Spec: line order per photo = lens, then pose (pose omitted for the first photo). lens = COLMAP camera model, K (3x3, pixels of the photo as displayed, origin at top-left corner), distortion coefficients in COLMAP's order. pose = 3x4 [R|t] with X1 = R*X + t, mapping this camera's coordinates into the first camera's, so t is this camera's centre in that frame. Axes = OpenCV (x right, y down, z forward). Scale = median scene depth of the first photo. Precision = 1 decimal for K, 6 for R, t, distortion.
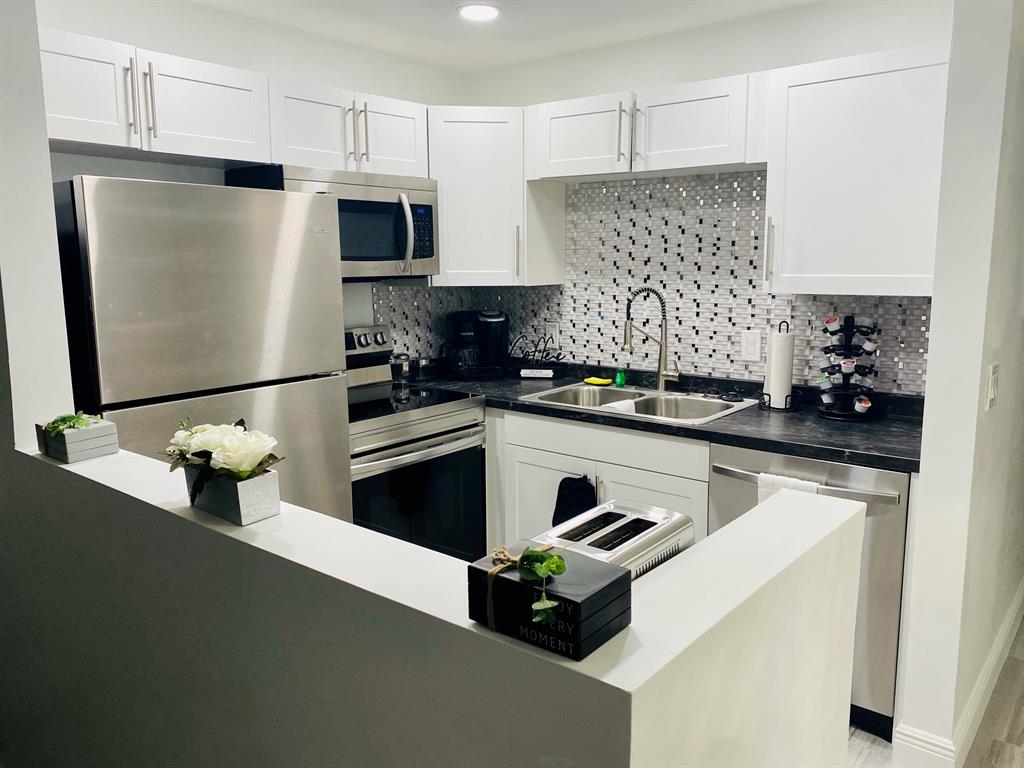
lens RADIAL K [[781.2, 0, 512.0], [0, 781.2, 384.0], [0, 0, 1]] dist [0.052393, -0.087710]
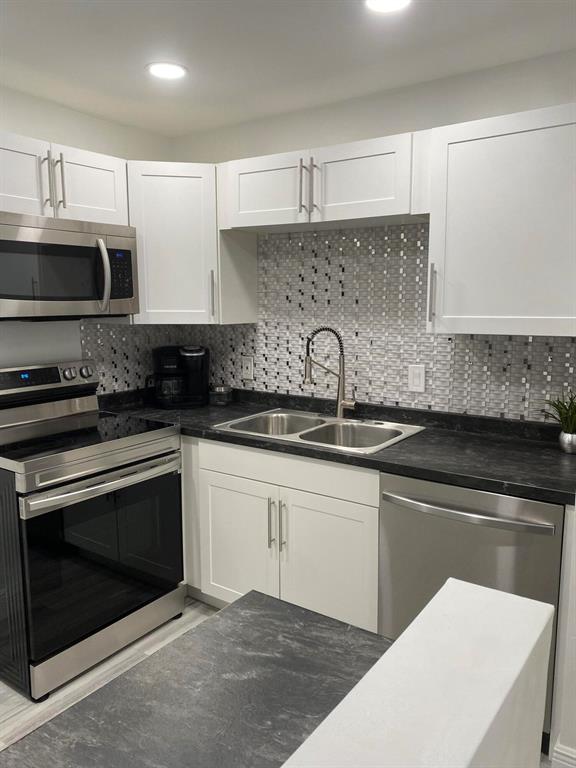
lens RADIAL K [[585.9, 0, 292.0], [0, 585.9, 389.1], [0, 0, 1]] dist [0.052393, -0.087710]
pose [[0.996679, -0.005879, 0.081218, 0.053392], [0.006726, 0.999926, -0.010159, -0.025082], [-0.081152, 0.010672, 0.996645, 0.163195]]
